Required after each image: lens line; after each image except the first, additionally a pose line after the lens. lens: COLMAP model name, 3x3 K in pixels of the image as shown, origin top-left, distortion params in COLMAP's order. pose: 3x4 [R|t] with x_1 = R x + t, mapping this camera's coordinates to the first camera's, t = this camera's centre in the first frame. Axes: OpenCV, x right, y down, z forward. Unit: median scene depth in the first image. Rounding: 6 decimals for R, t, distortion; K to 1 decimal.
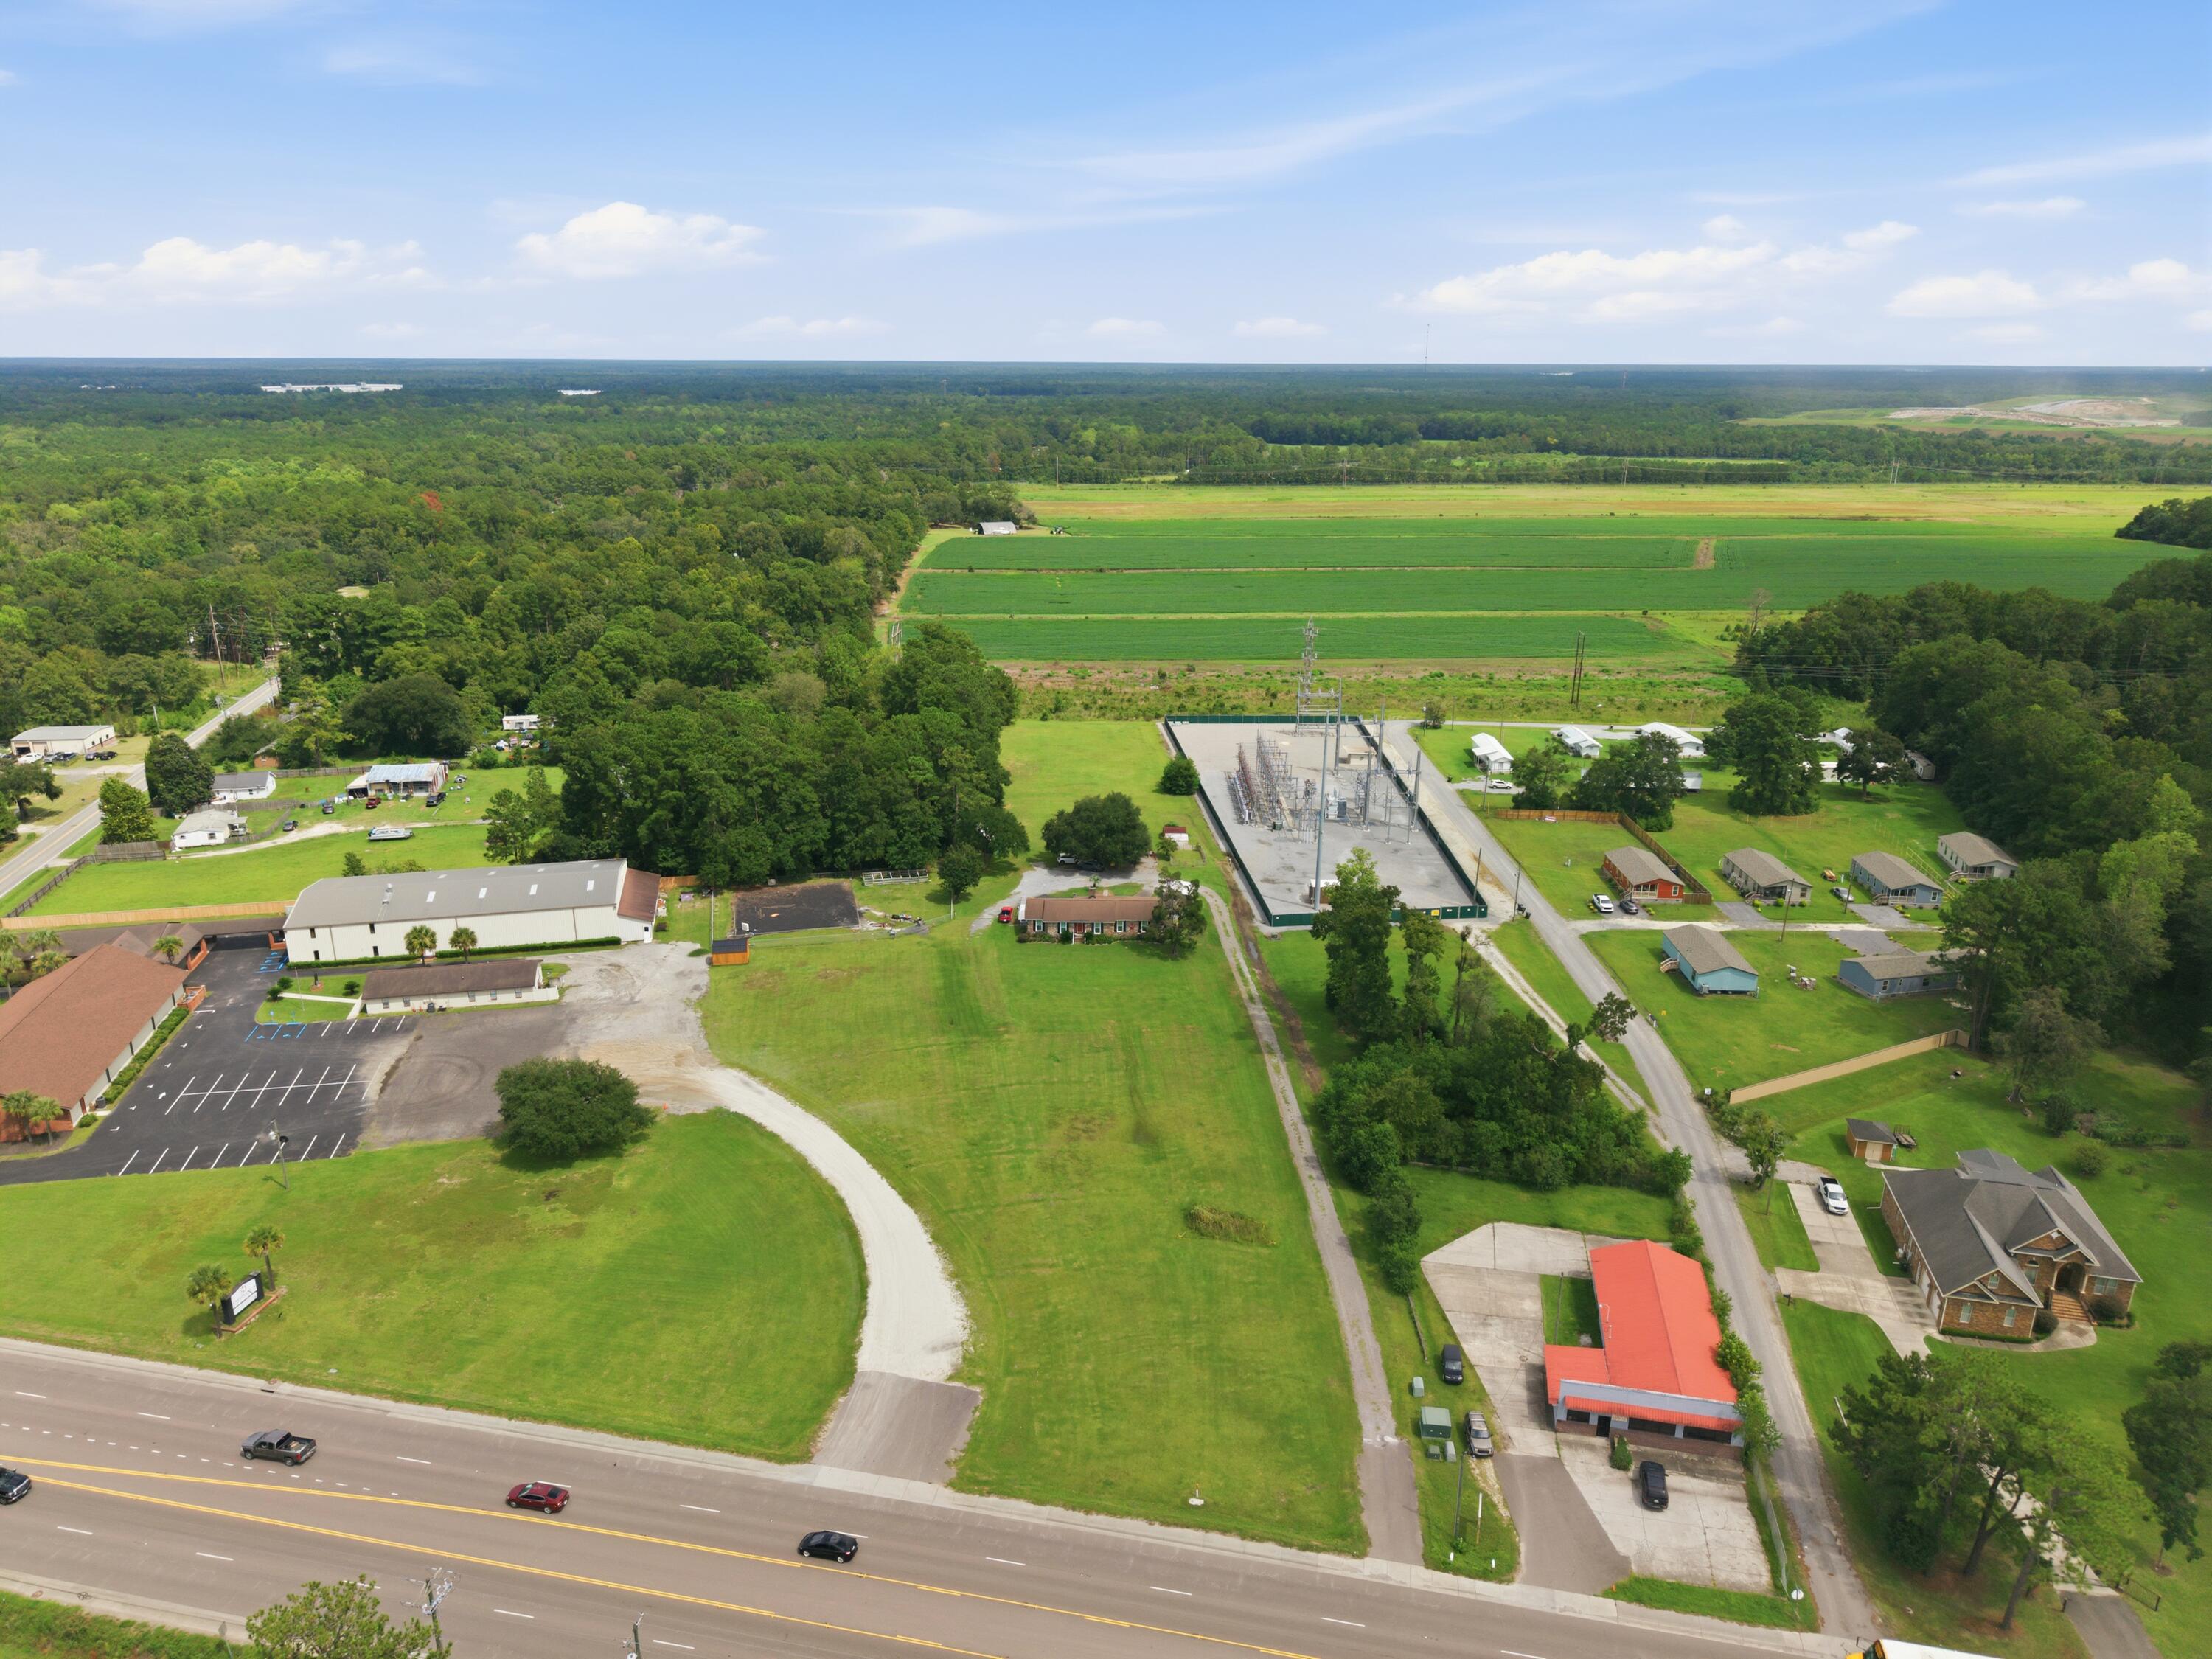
lens RADIAL K [[1492.3, 0, 1118.4], [0, 1492.3, 829.1], [0, 0, 1]] dist [0.010359, -0.022276]
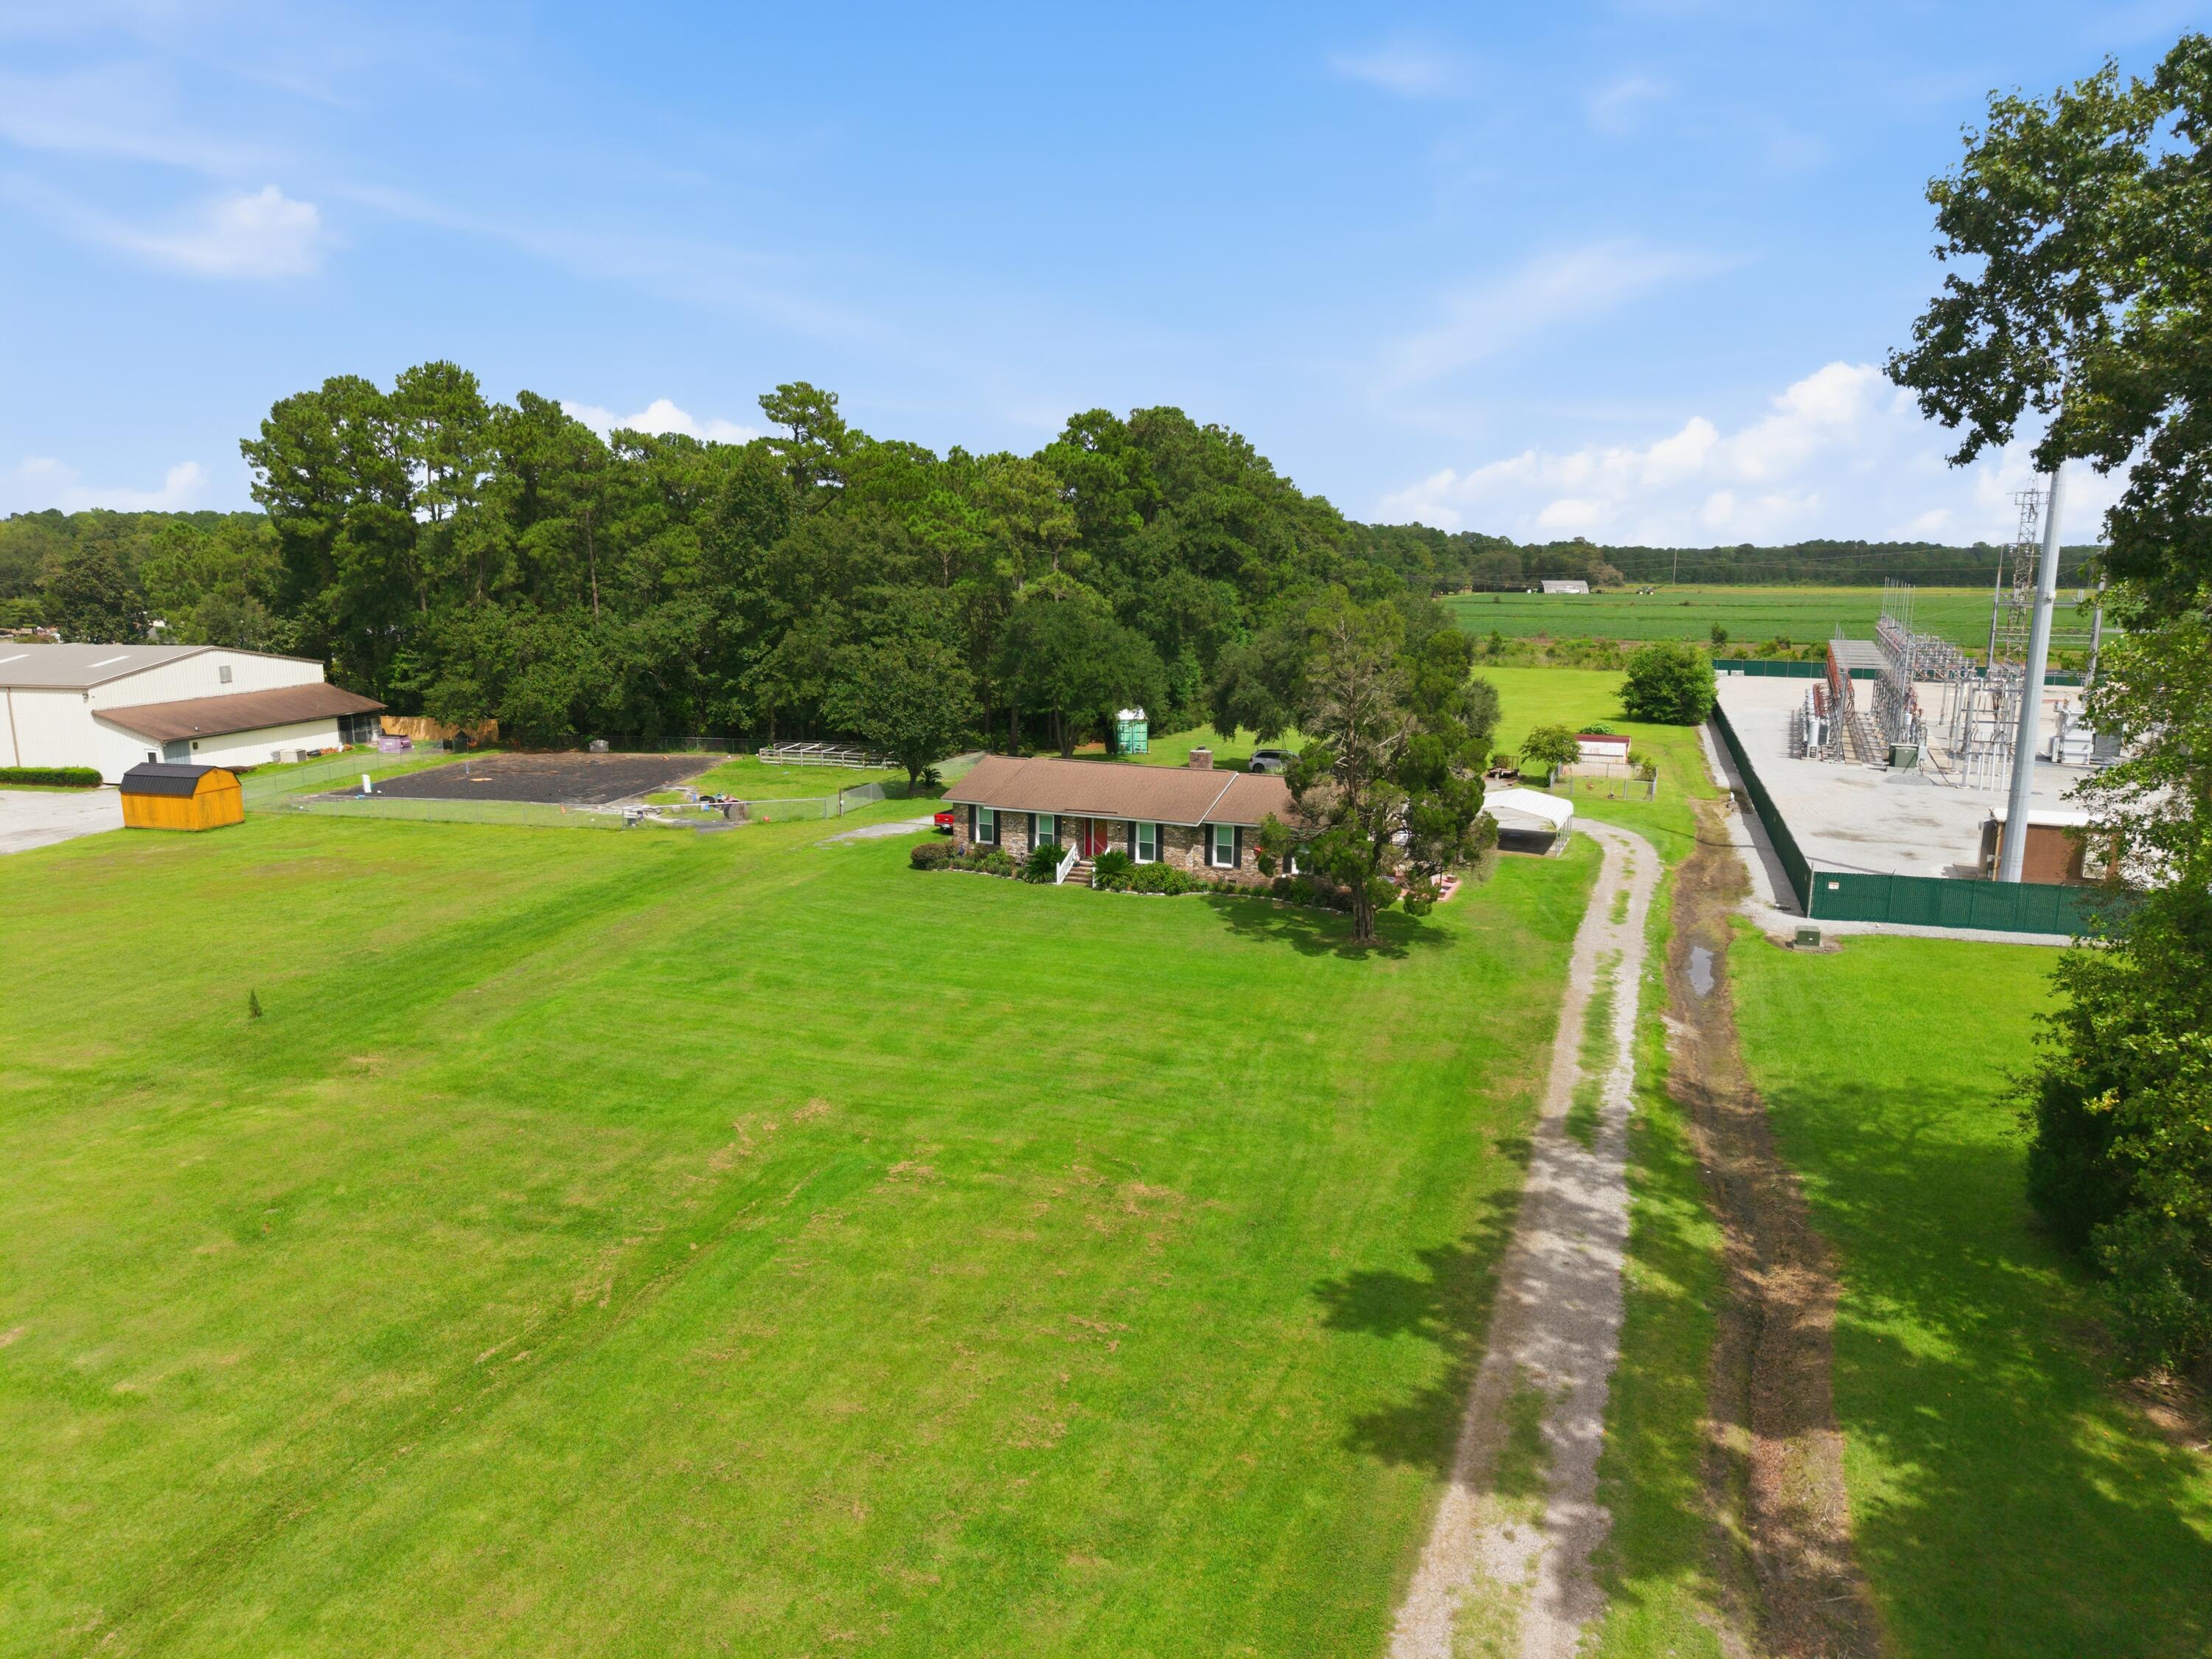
lens RADIAL K [[1492.3, 0, 1091.2], [0, 1492.3, 839.3], [0, 0, 1]] dist [0.010359, -0.022276]
pose [[0.905146, 0.076070, -0.418240, 0.100255], [-0.125231, 0.987914, -0.091340, 0.094254], [0.406237, 0.135052, 0.903732, 0.726094]]
